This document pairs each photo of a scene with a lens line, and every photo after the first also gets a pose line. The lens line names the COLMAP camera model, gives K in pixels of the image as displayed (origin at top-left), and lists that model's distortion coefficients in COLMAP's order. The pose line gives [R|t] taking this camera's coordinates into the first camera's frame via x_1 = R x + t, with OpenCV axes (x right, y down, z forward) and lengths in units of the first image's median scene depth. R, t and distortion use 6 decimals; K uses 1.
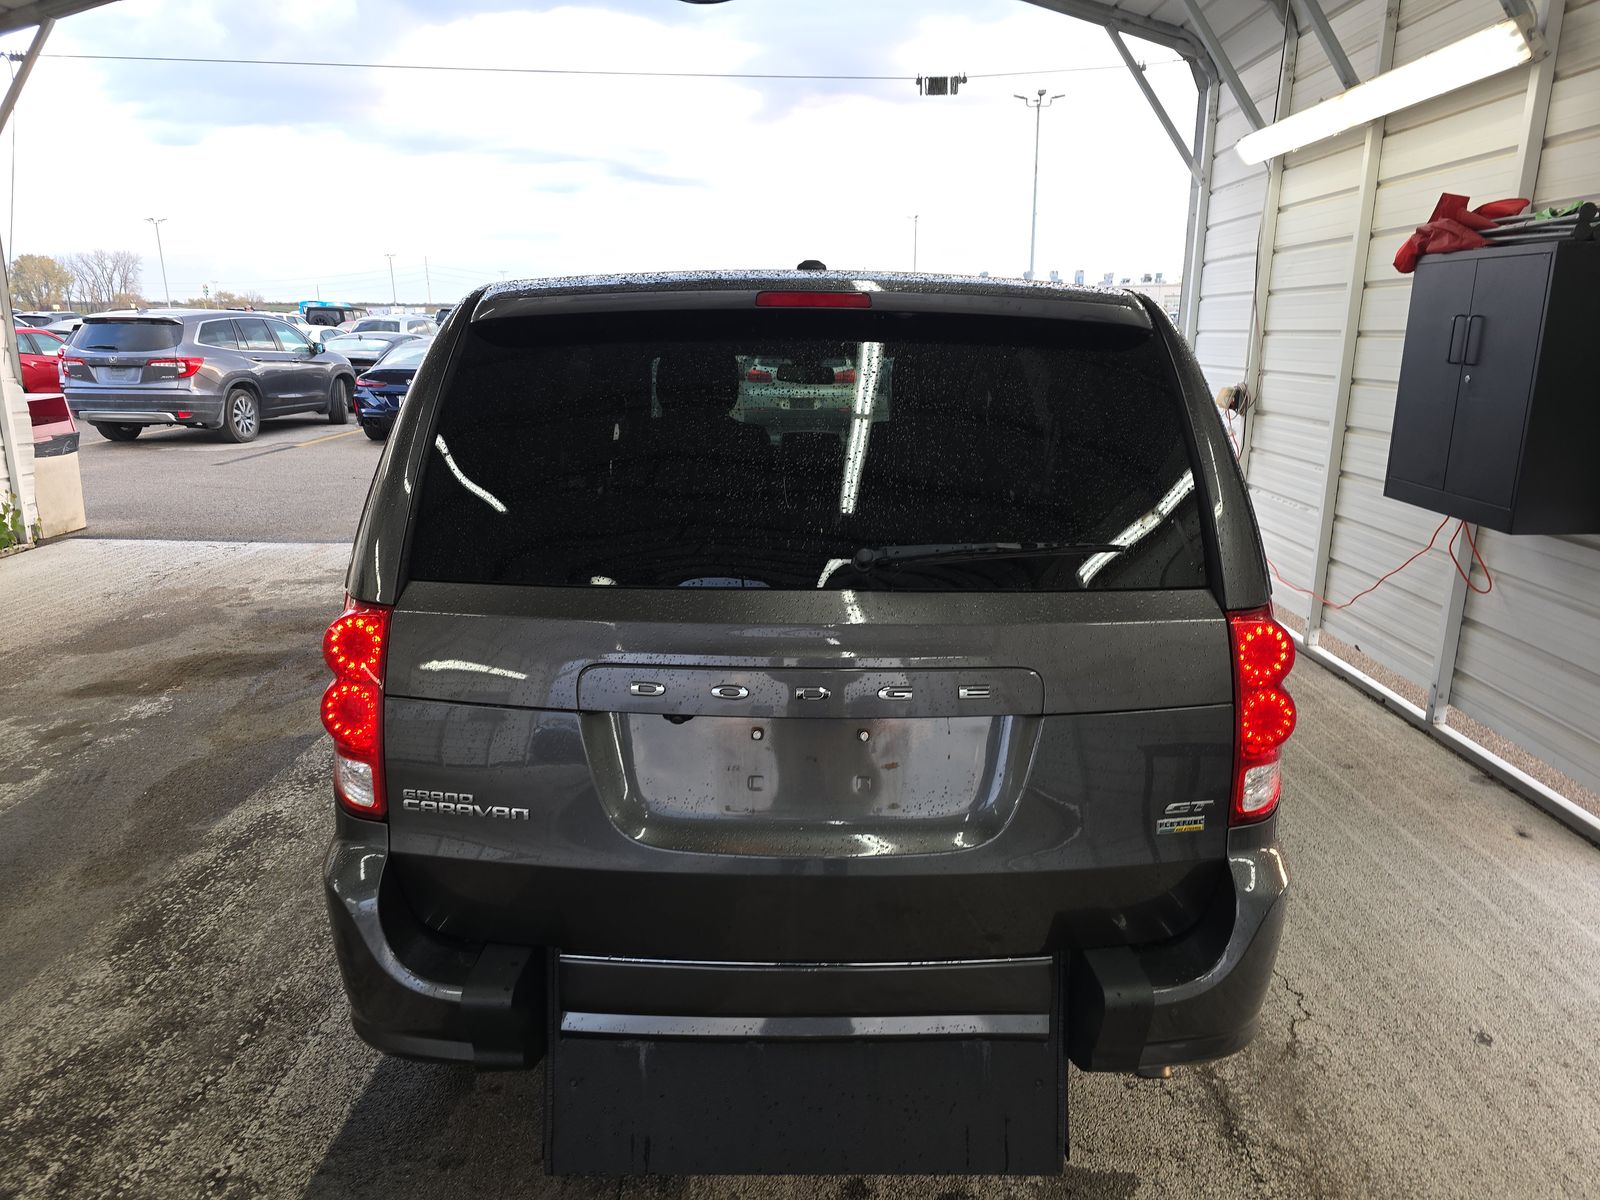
lens RADIAL K [[1107.7, 0, 808.9], [0, 1107.7, 606.3], [0, 0, 1]] dist [0.047474, -0.045374]
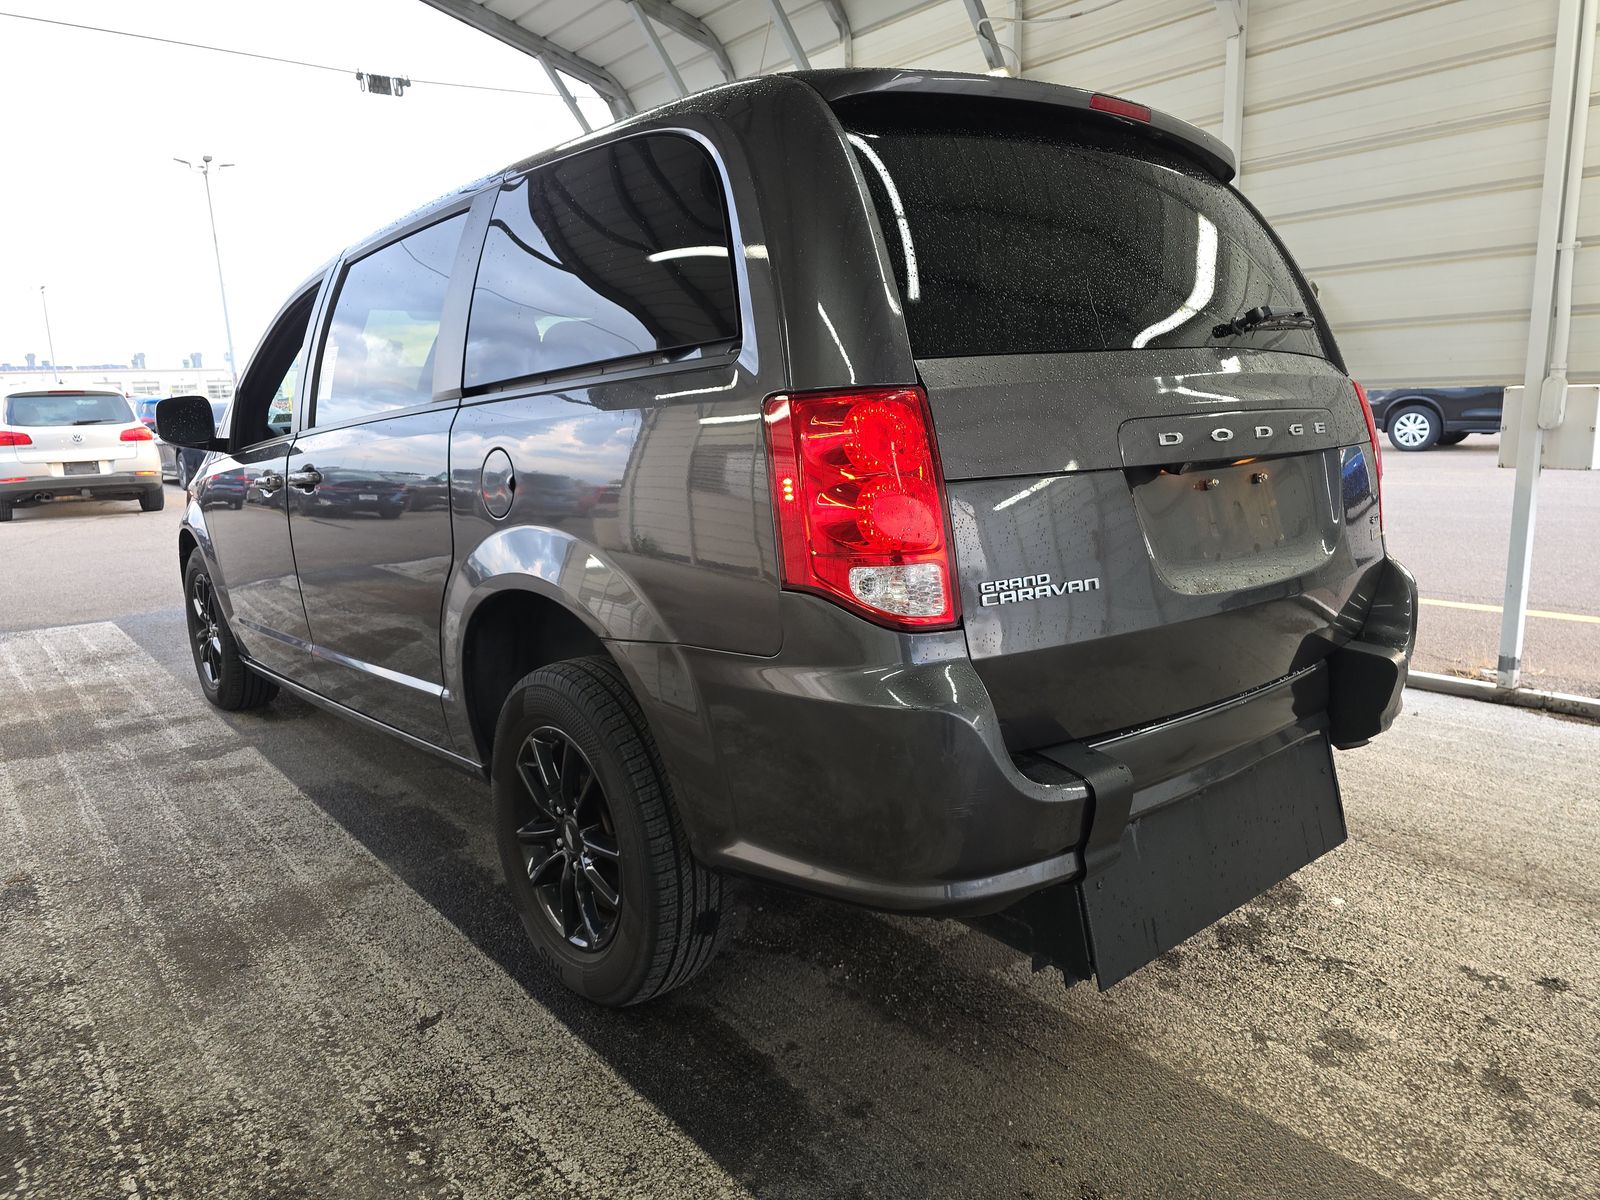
lens RADIAL K [[1107.7, 0, 803.5], [0, 1107.7, 598.0], [0, 0, 1]] dist [0.047474, -0.045374]
pose [[0.749183, -0.135370, 0.648383, -0.621814], [0.193838, 0.980846, -0.019192, 0.098207], [-0.633365, 0.140060, 0.761073, 0.252497]]
